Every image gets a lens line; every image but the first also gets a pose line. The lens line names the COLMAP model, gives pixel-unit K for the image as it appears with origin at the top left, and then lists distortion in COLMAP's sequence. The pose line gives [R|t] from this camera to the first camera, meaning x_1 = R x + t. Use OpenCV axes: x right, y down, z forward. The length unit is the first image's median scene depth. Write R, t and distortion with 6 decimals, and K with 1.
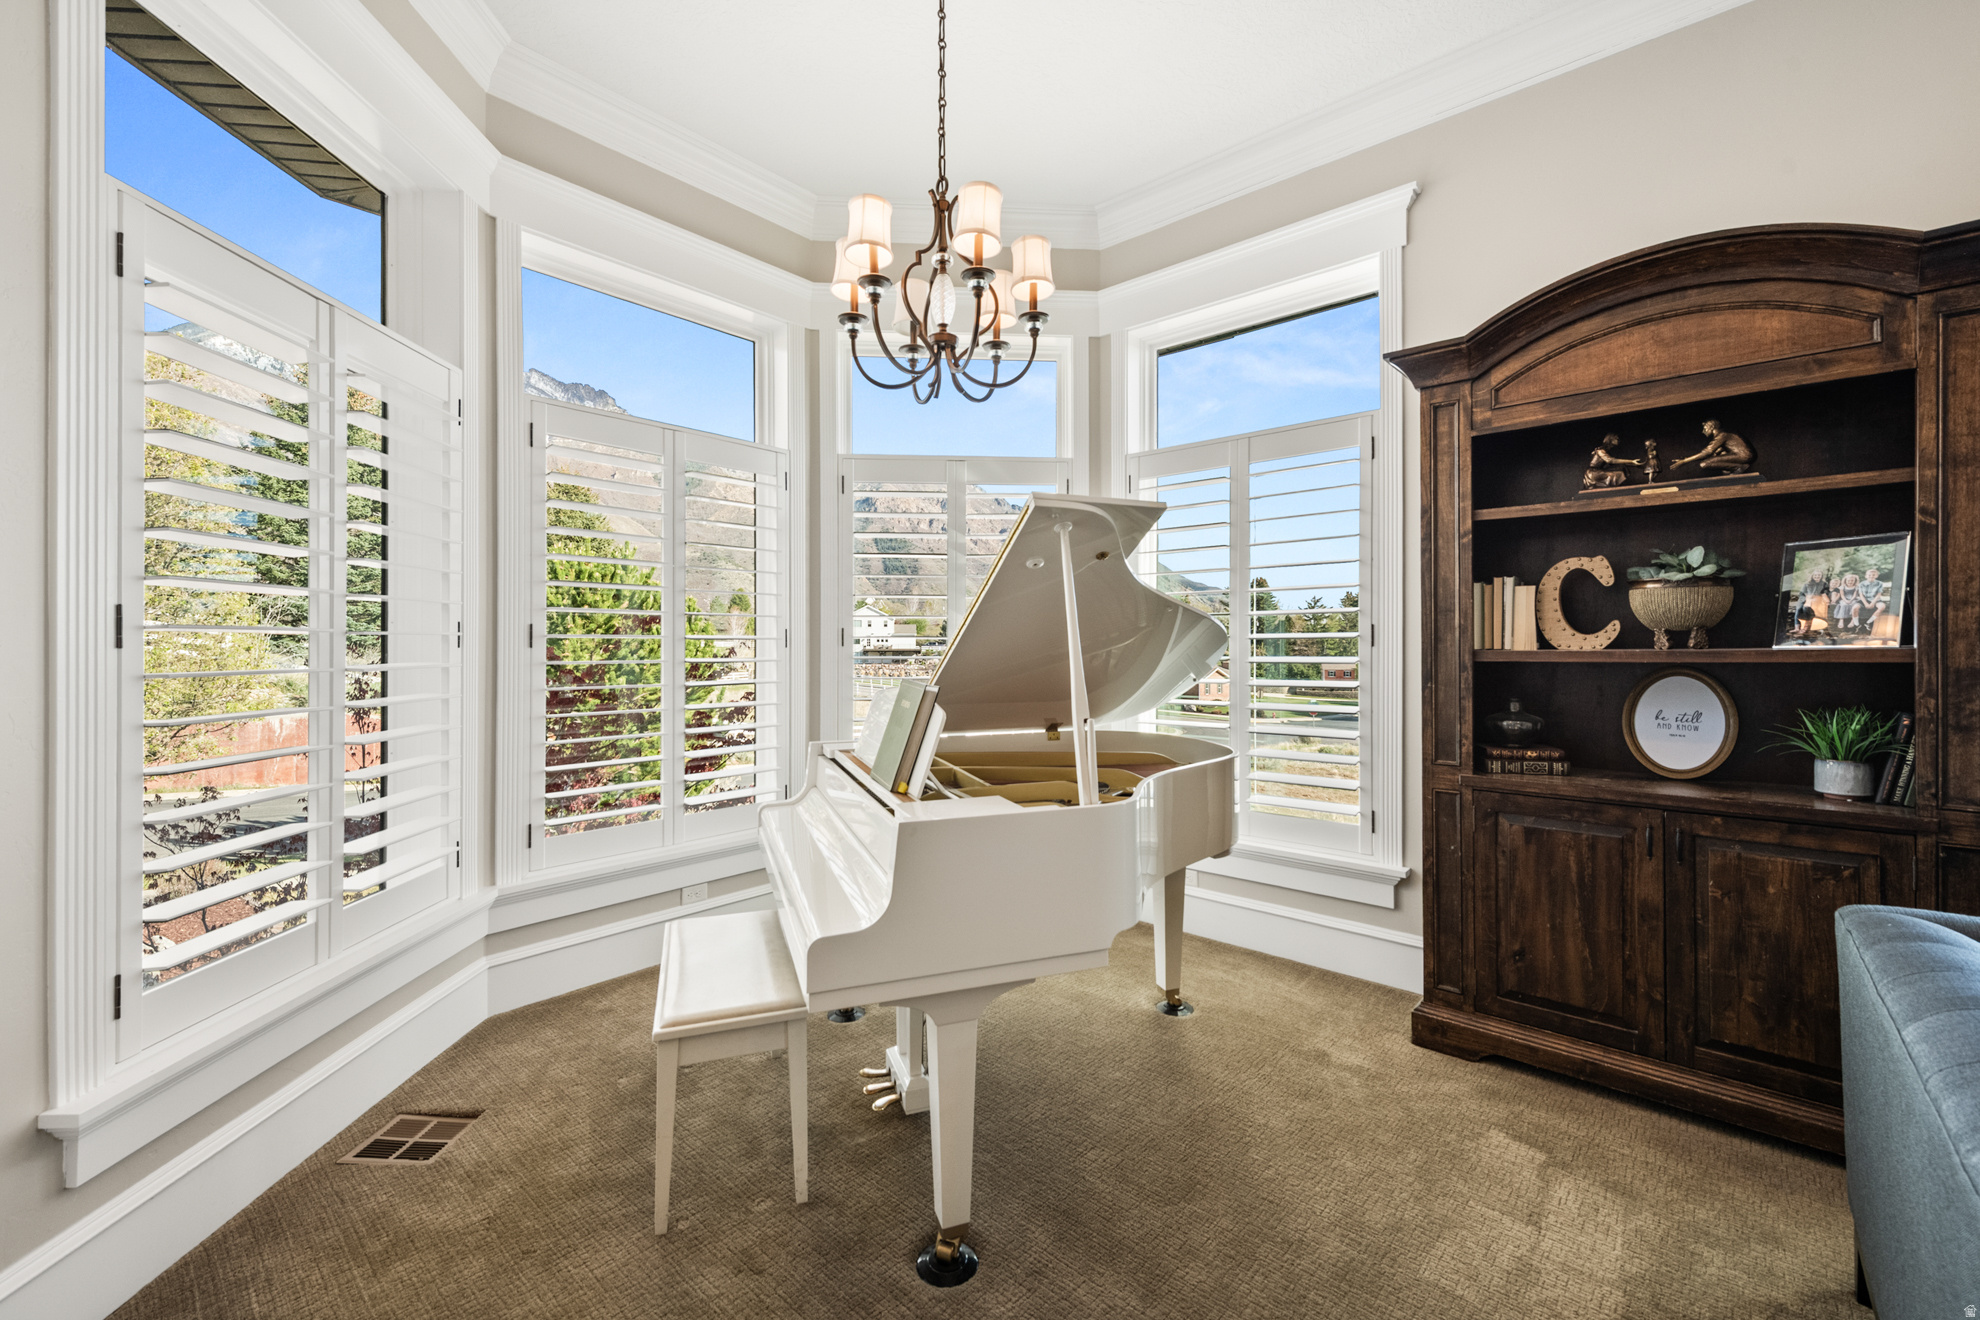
lens RADIAL K [[816.7, 0, 983.4], [0, 816.7, 646.6], [0, 0, 1]] dist [-0.000749, -0.000086]
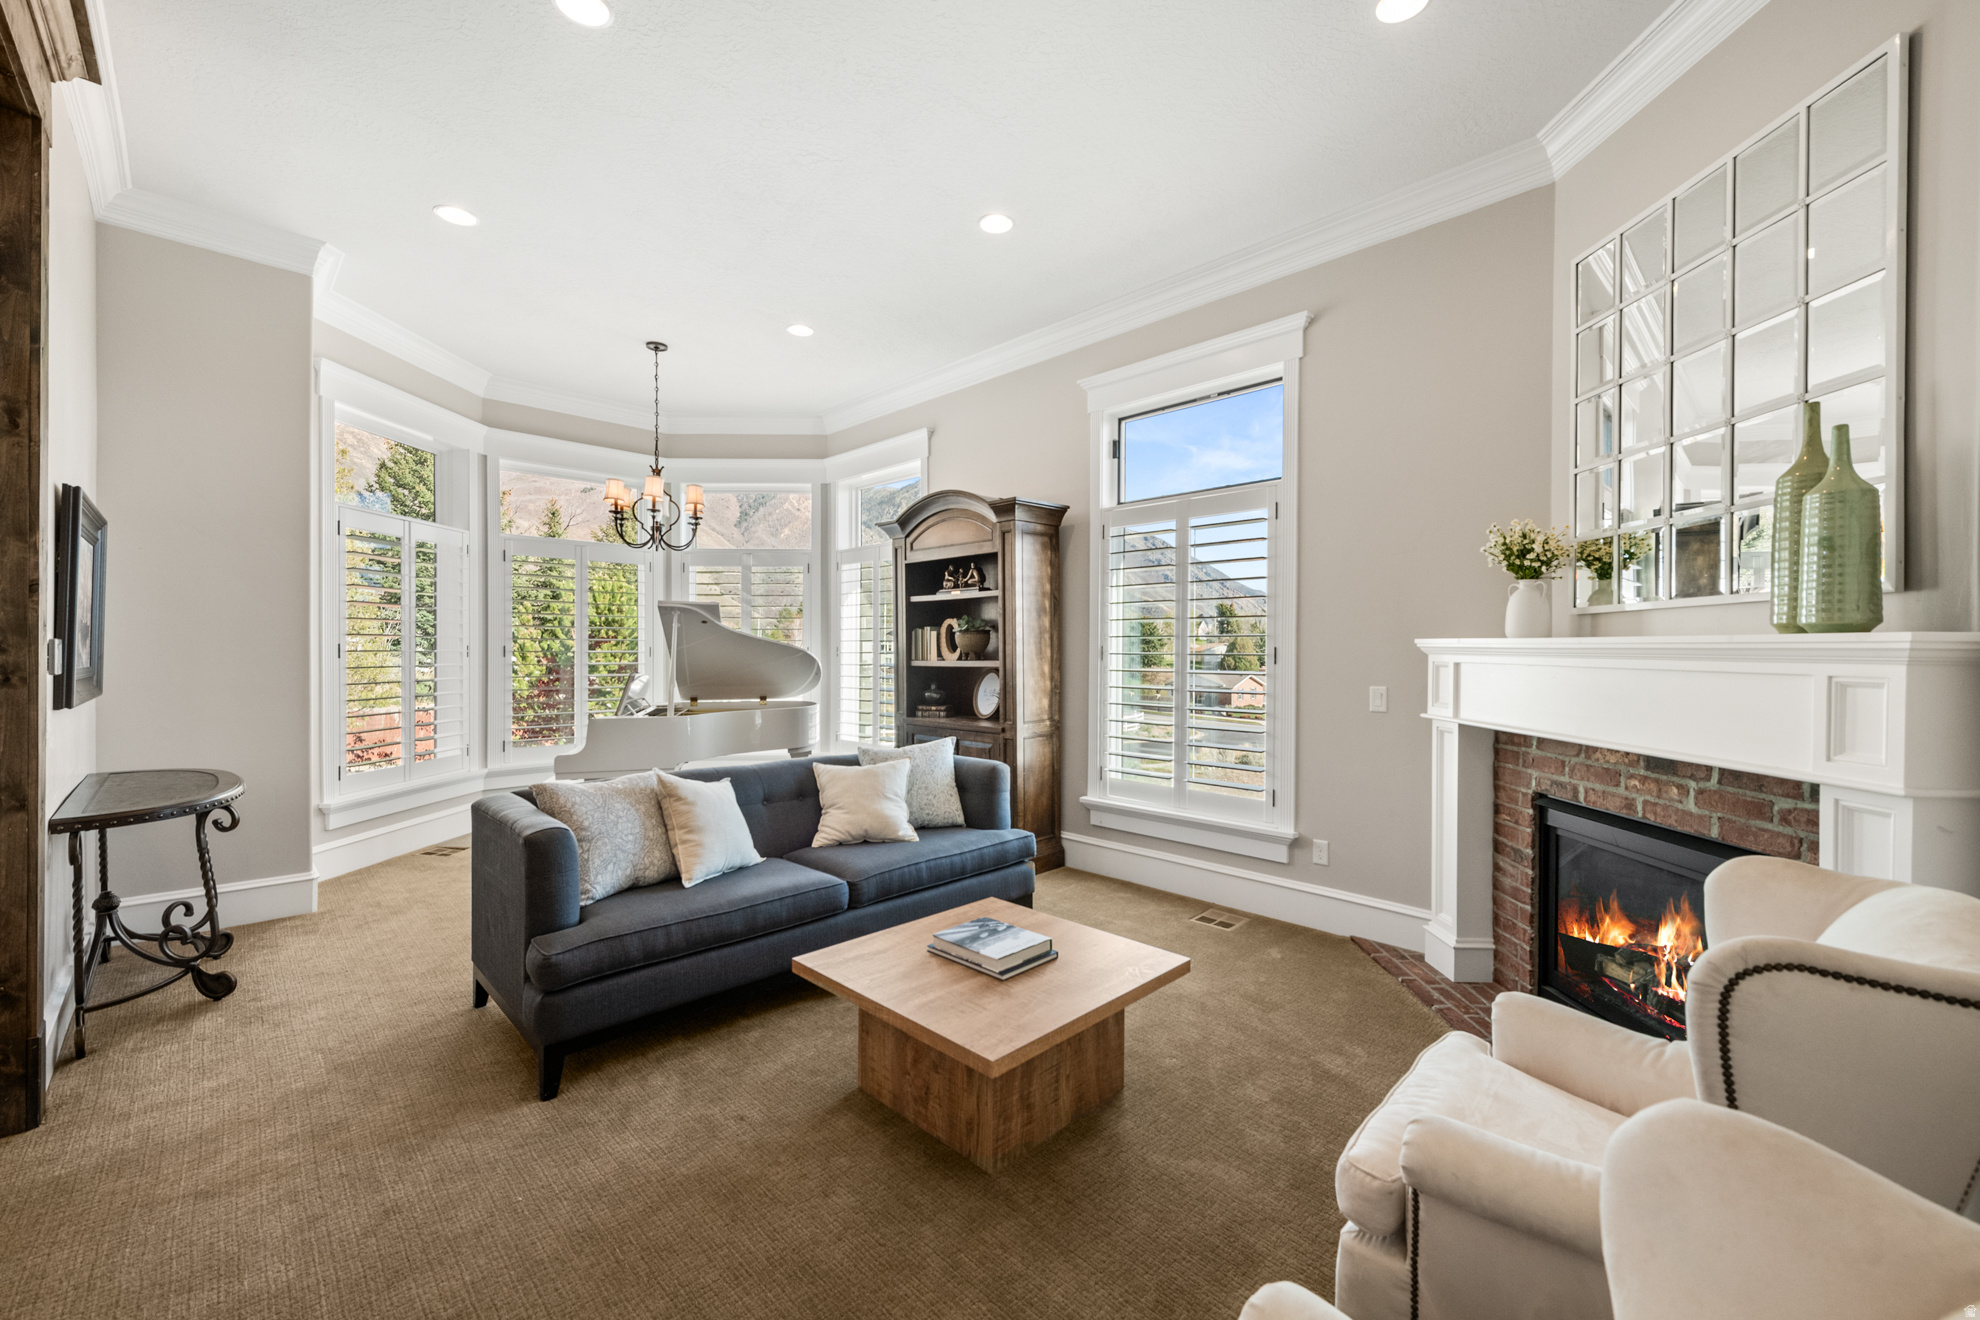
lens RADIAL K [[795.9, 0, 996.1], [0, 795.9, 662.2], [0, 0, 1]] dist [0.000719, -0.000097]
pose [[0.998068, 0.005920, -0.061850, 0.967124], [-0.005165, 0.999910, 0.012367, -0.019710], [0.061918, -0.012023, 0.998009, -1.121061]]
